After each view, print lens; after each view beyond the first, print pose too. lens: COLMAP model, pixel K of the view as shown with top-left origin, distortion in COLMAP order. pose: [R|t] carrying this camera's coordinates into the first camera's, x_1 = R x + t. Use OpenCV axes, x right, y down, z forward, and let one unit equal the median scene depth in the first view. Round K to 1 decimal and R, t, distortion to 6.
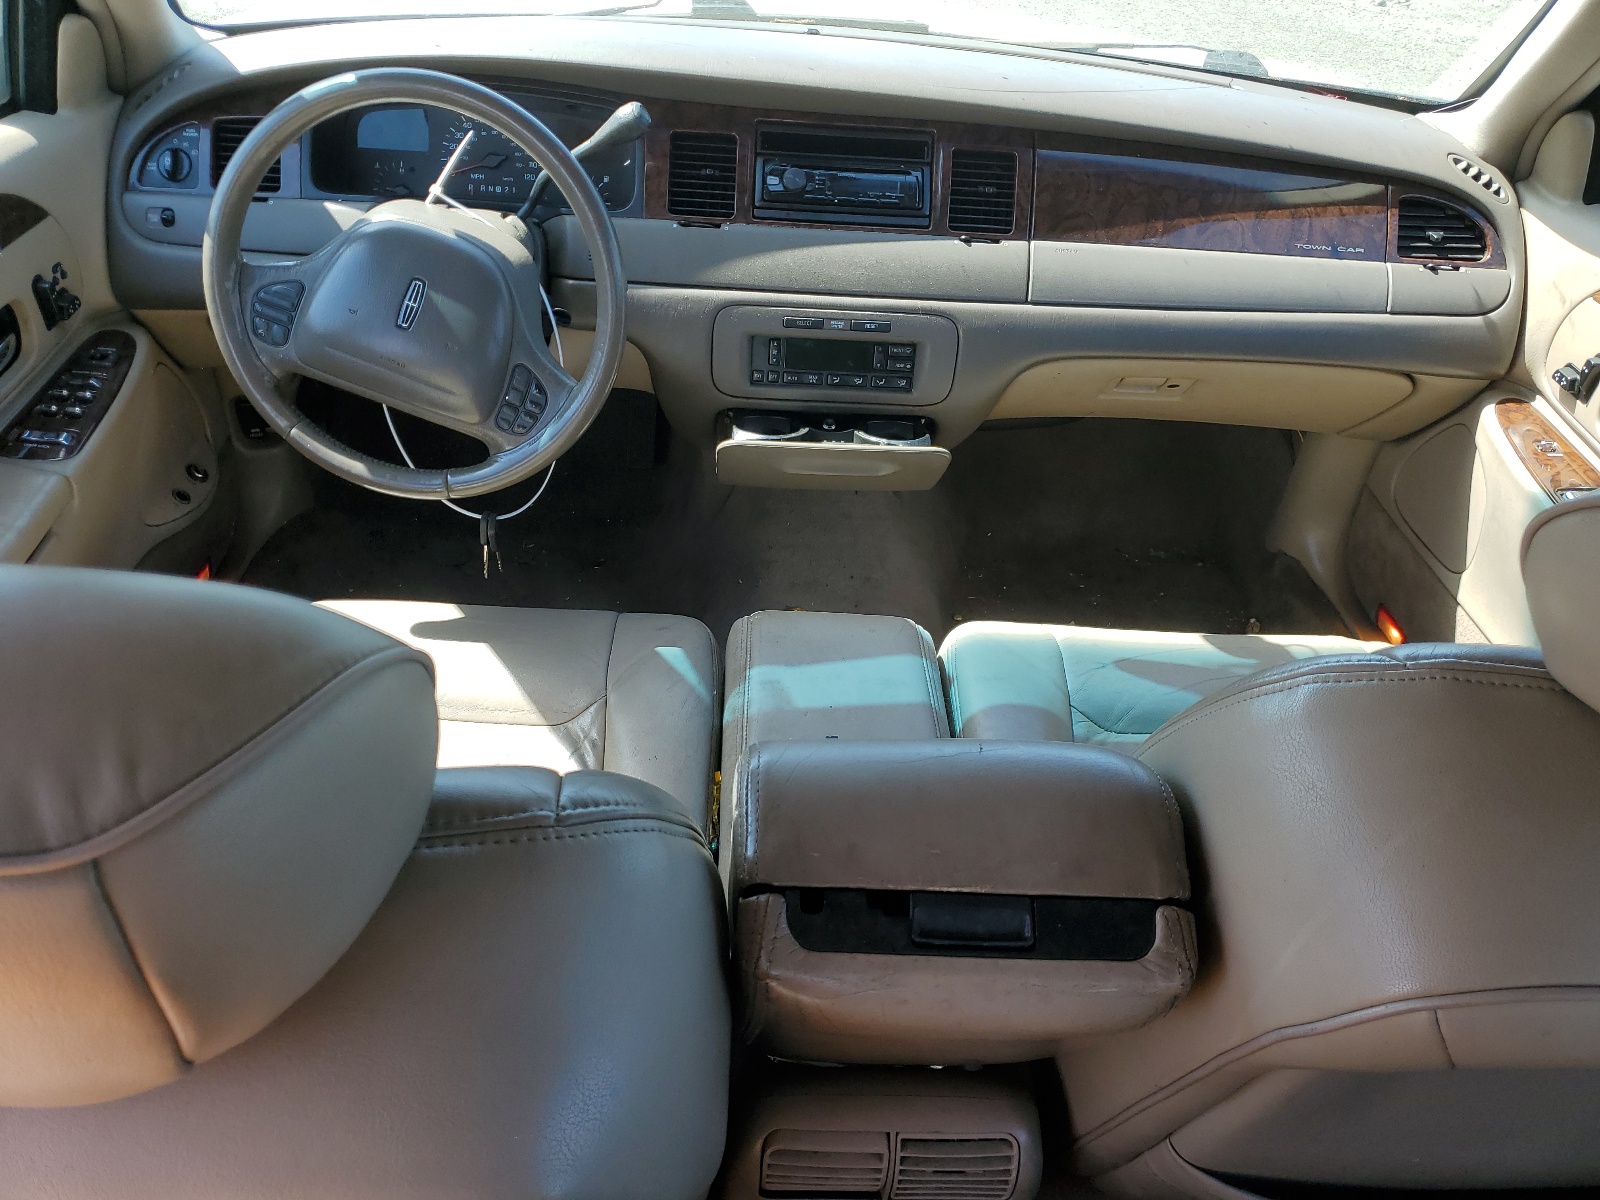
lens RADIAL K [[1213.8, 0, 800.1], [0, 1213.8, 599.9], [0, 0, 1]] dist [0.002176, -0.000297]
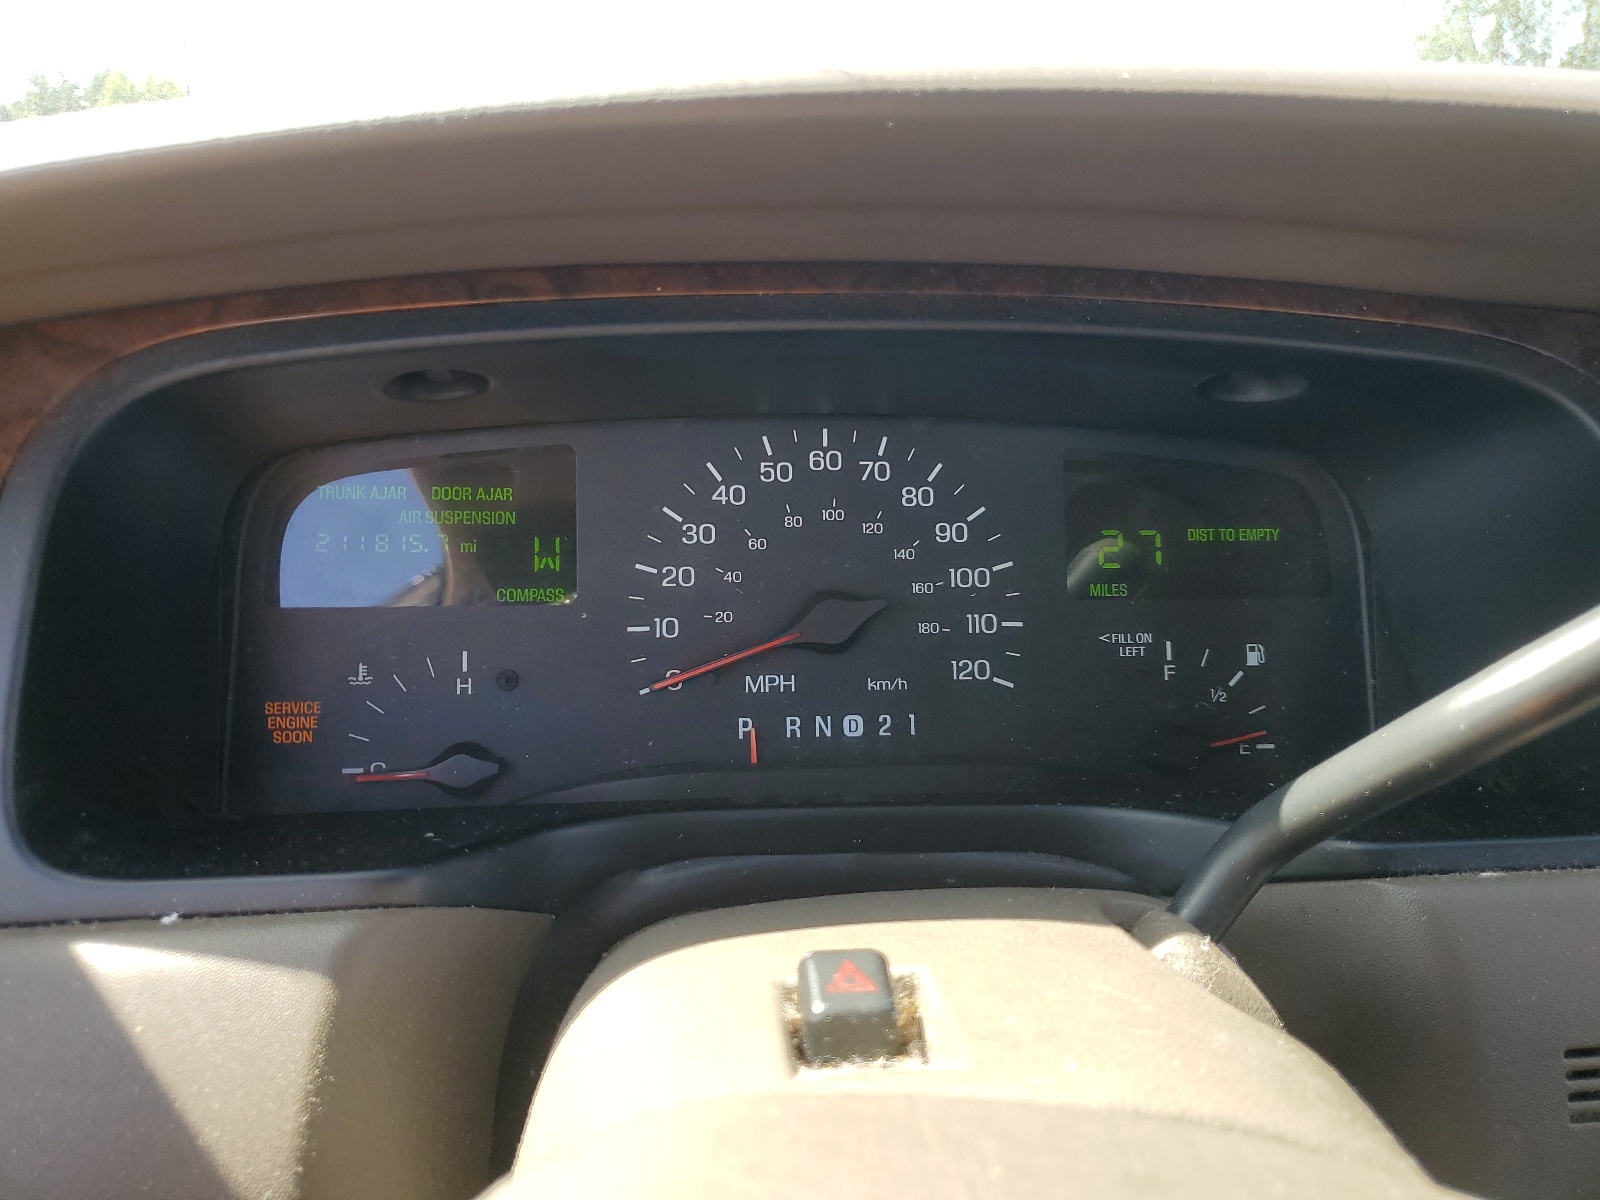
lens RADIAL K [[1213.8, 0, 799.8], [0, 1213.8, 597.8], [0, 0, 1]] dist [0.002176, -0.000297]
pose [[0.993023, -0.067917, 0.096394, -0.282247], [0.094442, 0.947568, -0.305280, -0.288703], [-0.070606, 0.312254, 0.947371, 0.757822]]
